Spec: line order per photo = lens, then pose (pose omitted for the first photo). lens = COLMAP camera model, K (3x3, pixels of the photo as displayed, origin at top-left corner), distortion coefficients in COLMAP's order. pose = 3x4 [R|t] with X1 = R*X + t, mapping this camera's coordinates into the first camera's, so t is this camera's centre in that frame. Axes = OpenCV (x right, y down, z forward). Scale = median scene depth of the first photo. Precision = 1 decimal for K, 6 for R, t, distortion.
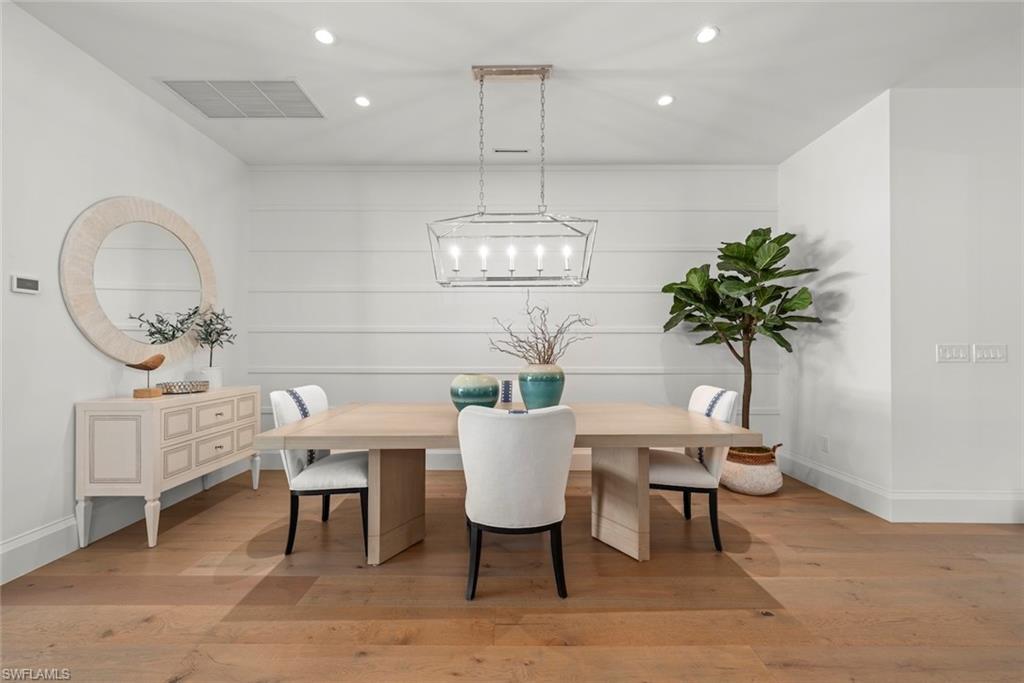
lens RADIAL K [[398.3, 0, 508.1], [0, 398.3, 344.9], [0, 0, 1]] dist [0.003466, -0.000244]
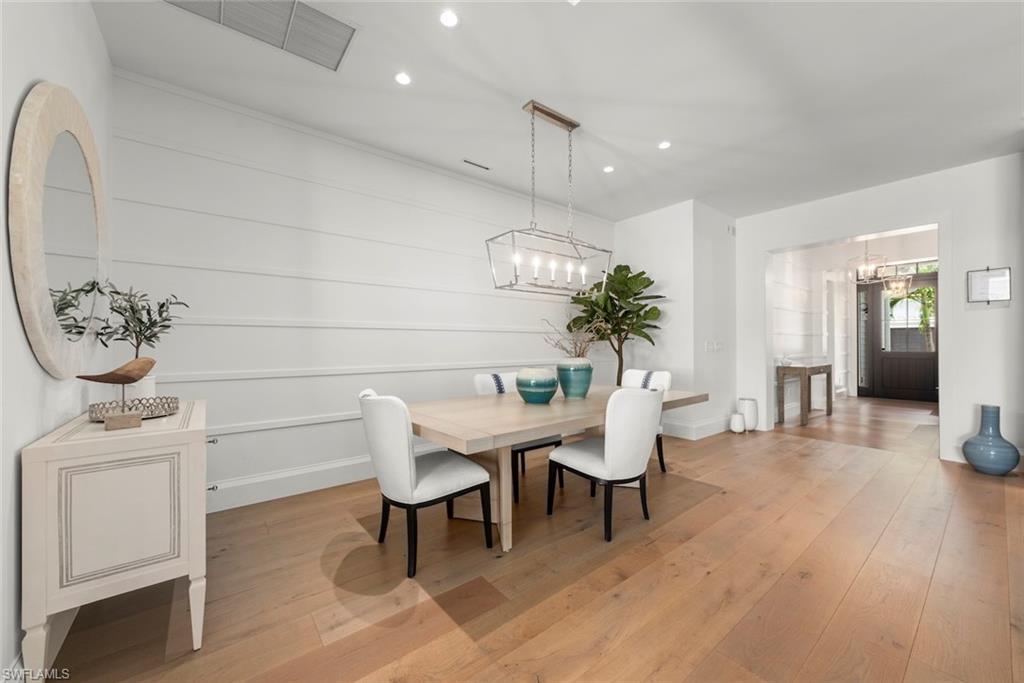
lens RADIAL K [[398.3, 0, 477.2], [0, 398.3, 341.6], [0, 0, 1]] dist [0.003466, -0.000244]
pose [[0.785811, 0.000459, 0.618466, -0.941610], [-0.000329, 1.000000, -0.000324, -0.001361], [-0.618466, 0.000051, 0.785811, 0.197368]]
